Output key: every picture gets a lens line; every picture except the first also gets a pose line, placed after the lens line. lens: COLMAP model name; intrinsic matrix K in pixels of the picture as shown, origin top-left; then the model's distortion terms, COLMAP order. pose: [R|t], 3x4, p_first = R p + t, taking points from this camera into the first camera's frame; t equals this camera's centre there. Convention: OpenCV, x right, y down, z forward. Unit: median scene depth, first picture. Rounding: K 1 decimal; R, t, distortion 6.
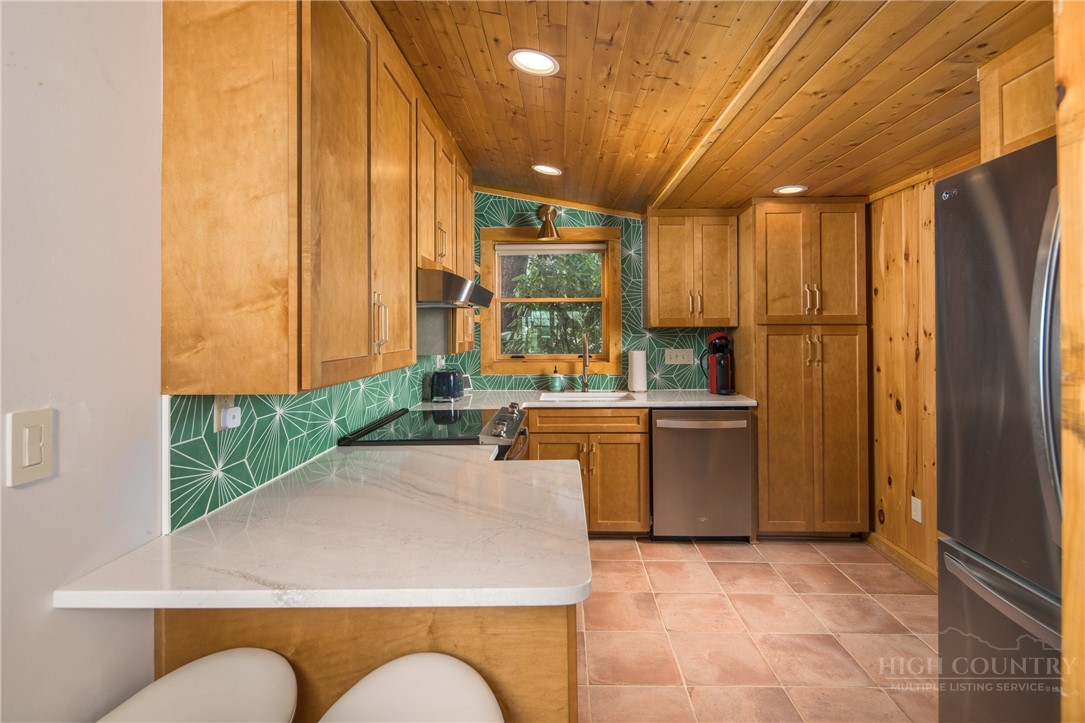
lens RADIAL K [[540.1, 0, 550.3], [0, 540.1, 322.1], [0, 0, 1]] dist [-0.001145, 0.000159]
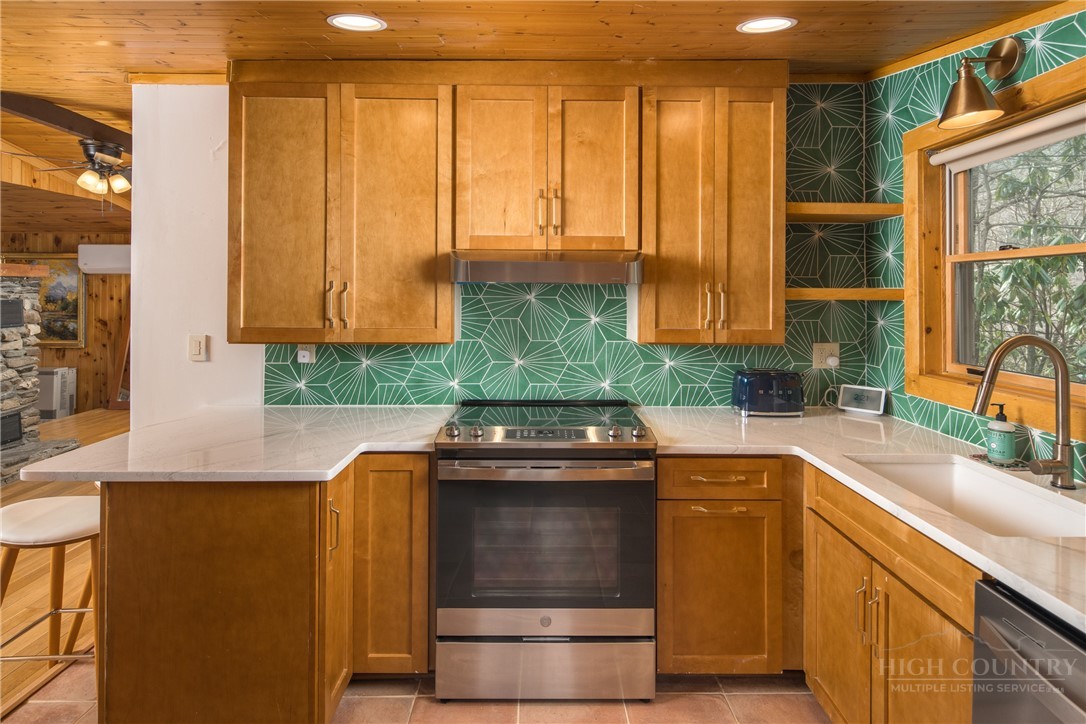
lens RADIAL K [[540.6, 0, 548.4], [0, 540.6, 292.3], [0, 0, 1]] dist [-0.001145, 0.000159]
pose [[0.041412, 0.004771, -0.999131, 0.507233], [0.005326, 0.999973, 0.004996, -0.015970], [0.999128, -0.005528, 0.041386, 0.726543]]
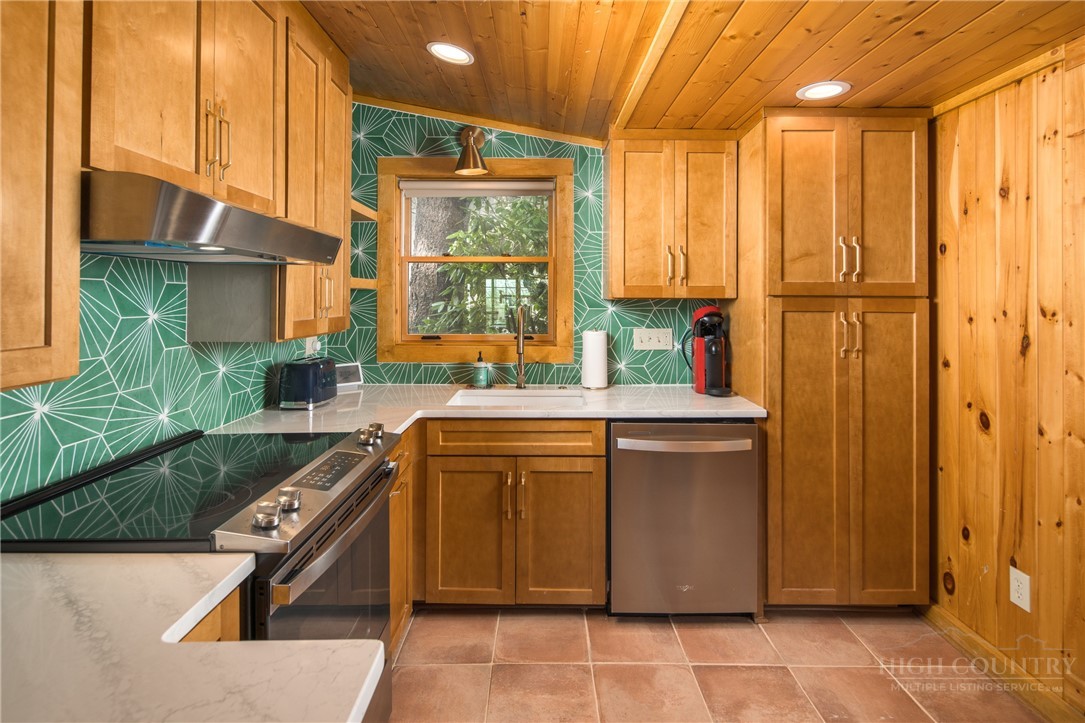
lens RADIAL K [[540.1, 0, 541.8], [0, 540.1, 292.6], [0, 0, 1]] dist [-0.001145, 0.000159]
pose [[0.999641, 0.008351, 0.025465, 0.084703], [-0.008449, 0.999957, 0.003721, 0.000462], [-0.025433, -0.003935, 0.999669, 0.336164]]
